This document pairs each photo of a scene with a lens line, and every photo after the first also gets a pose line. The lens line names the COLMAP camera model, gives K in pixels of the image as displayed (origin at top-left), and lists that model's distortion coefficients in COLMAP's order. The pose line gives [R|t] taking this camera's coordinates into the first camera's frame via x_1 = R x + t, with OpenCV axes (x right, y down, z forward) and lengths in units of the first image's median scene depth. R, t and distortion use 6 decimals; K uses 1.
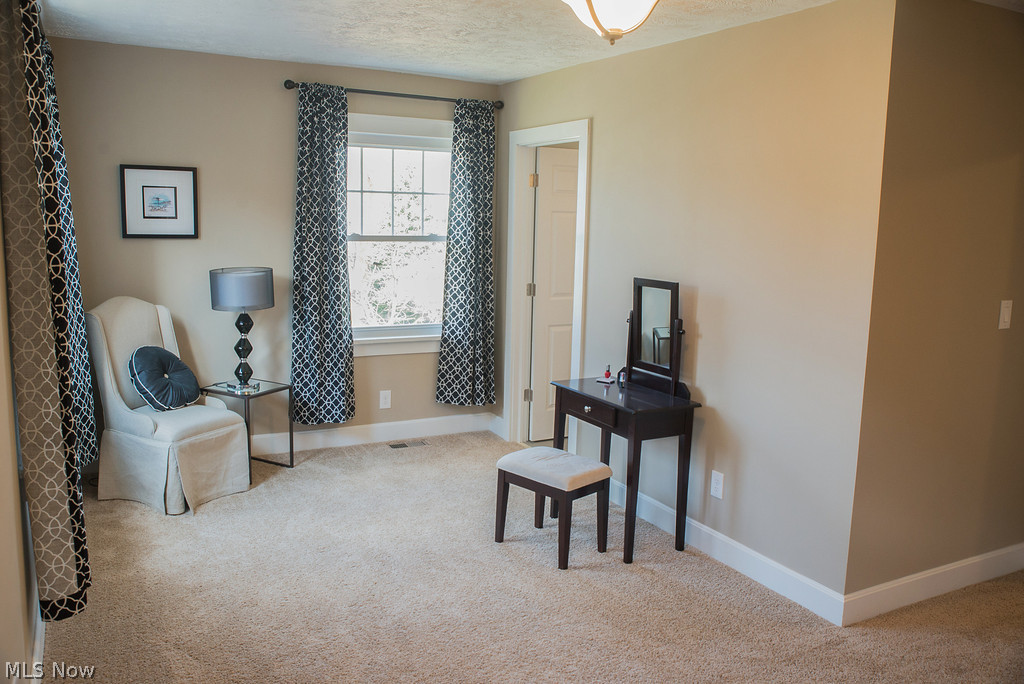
lens RADIAL K [[813.6, 0, 513.9], [0, 813.6, 337.5], [0, 0, 1]] dist [-0.006468, -0.000246]
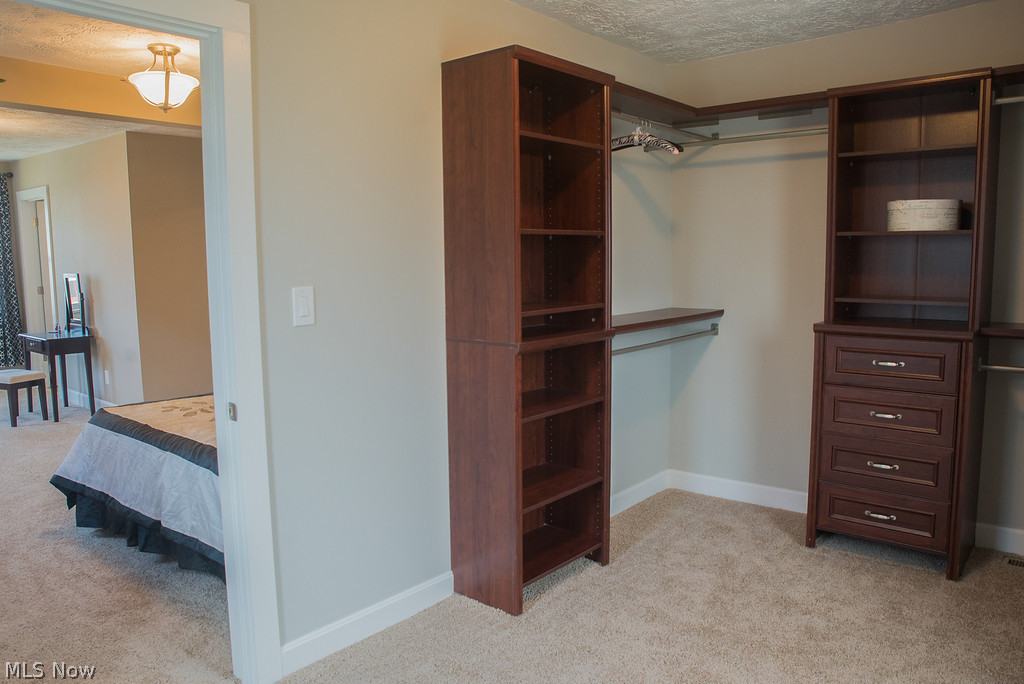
lens RADIAL K [[730.8, 0, 508.6], [0, 730.8, 346.0], [0, 0, 1]] dist [-0.035708, -0.002451]
pose [[0.929117, -0.070252, 0.363051, 0.500024], [0.079087, 0.996822, -0.009509, 0.191925], [-0.361229, 0.037548, 0.931721, -0.900763]]
